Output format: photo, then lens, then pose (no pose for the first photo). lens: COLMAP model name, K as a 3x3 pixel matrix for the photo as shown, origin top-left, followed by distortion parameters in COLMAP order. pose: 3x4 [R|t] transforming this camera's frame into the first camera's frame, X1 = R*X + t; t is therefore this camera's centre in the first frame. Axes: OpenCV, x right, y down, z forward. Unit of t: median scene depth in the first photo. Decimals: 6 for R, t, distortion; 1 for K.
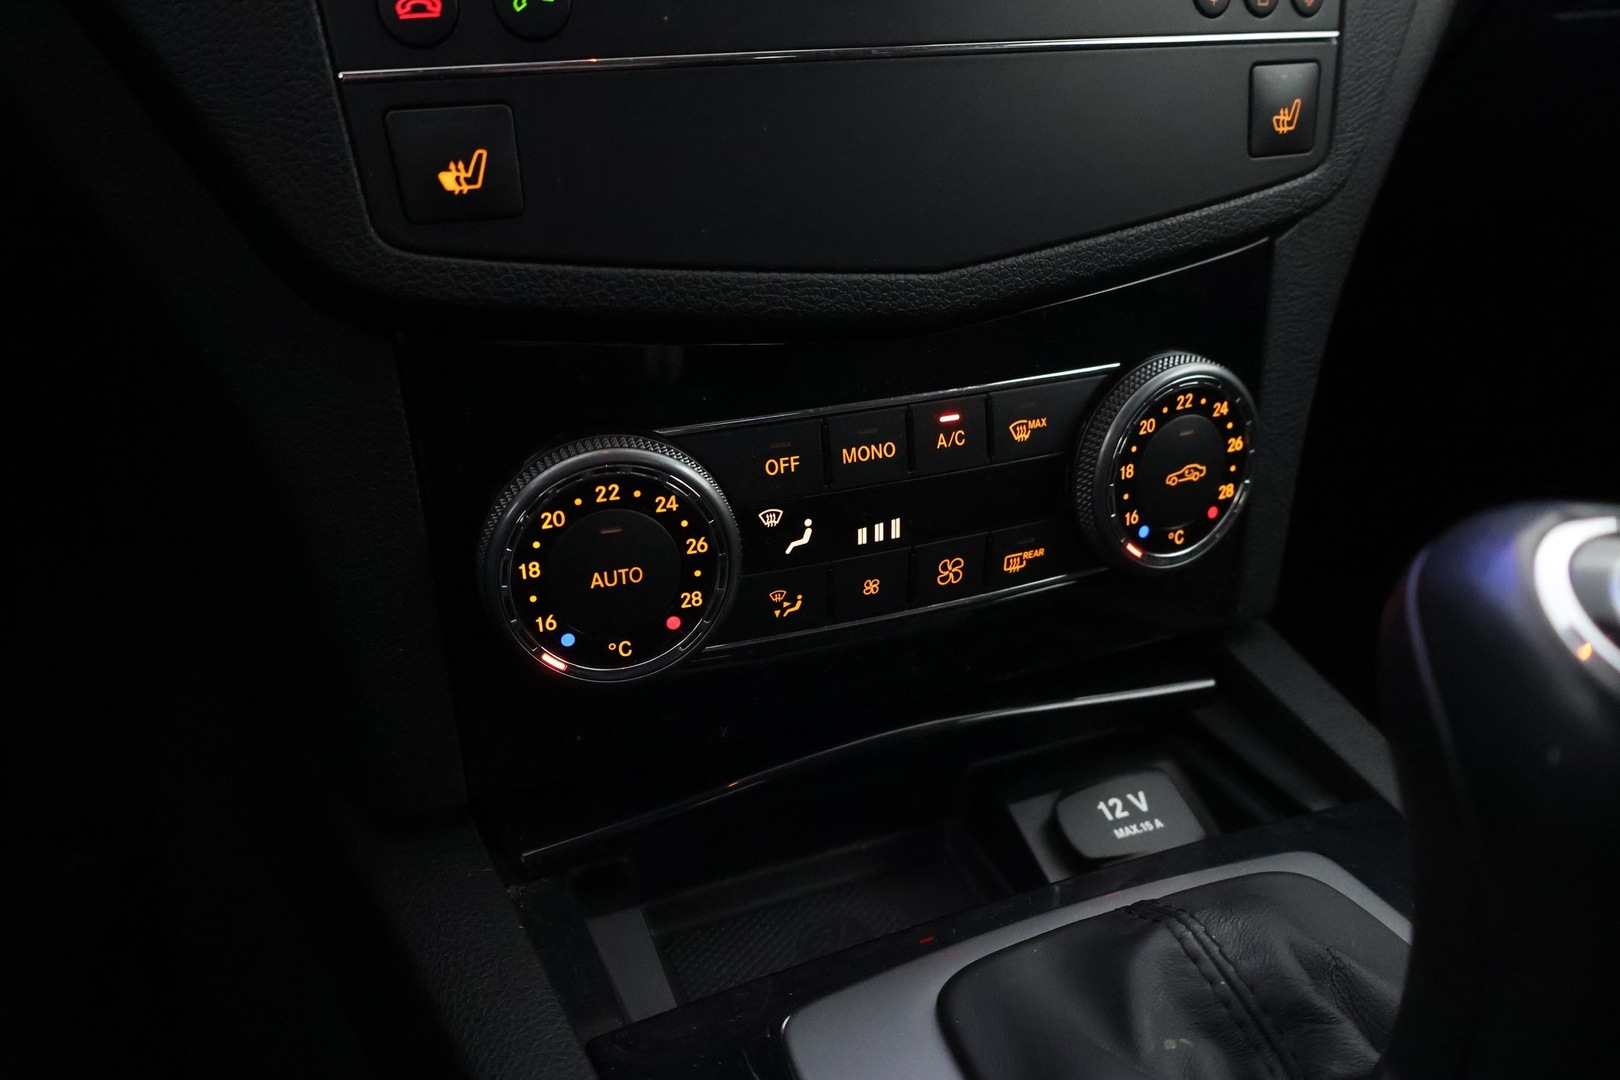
lens RADIAL K [[1378.7, 0, 810.7], [0, 1378.7, 541.1], [0, 0, 1]] dist [0.006793, -0.001113]
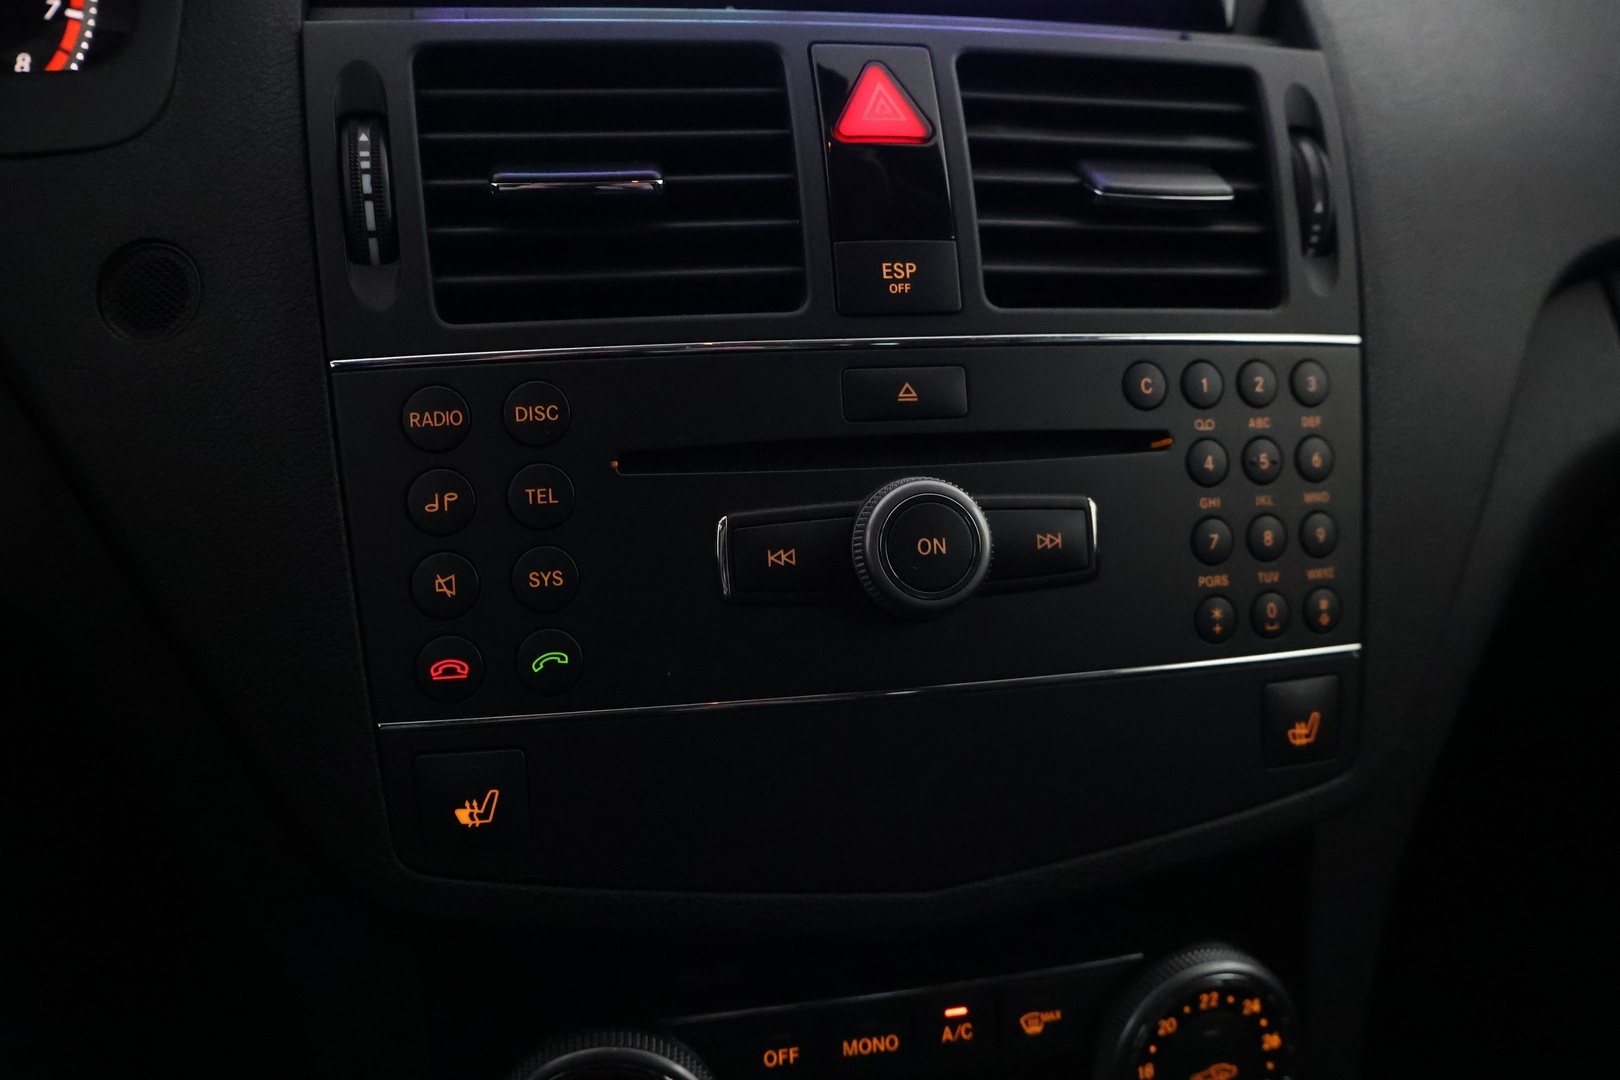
lens RADIAL K [[1378.7, 0, 810.2], [0, 1378.7, 539.0], [0, 0, 1]] dist [0.006793, -0.001113]
pose [[0.984700, 0.031673, -0.171354, 0.159741], [-0.064953, 0.979191, -0.192265, -0.229549], [0.161699, 0.200454, 0.966267, -0.062776]]
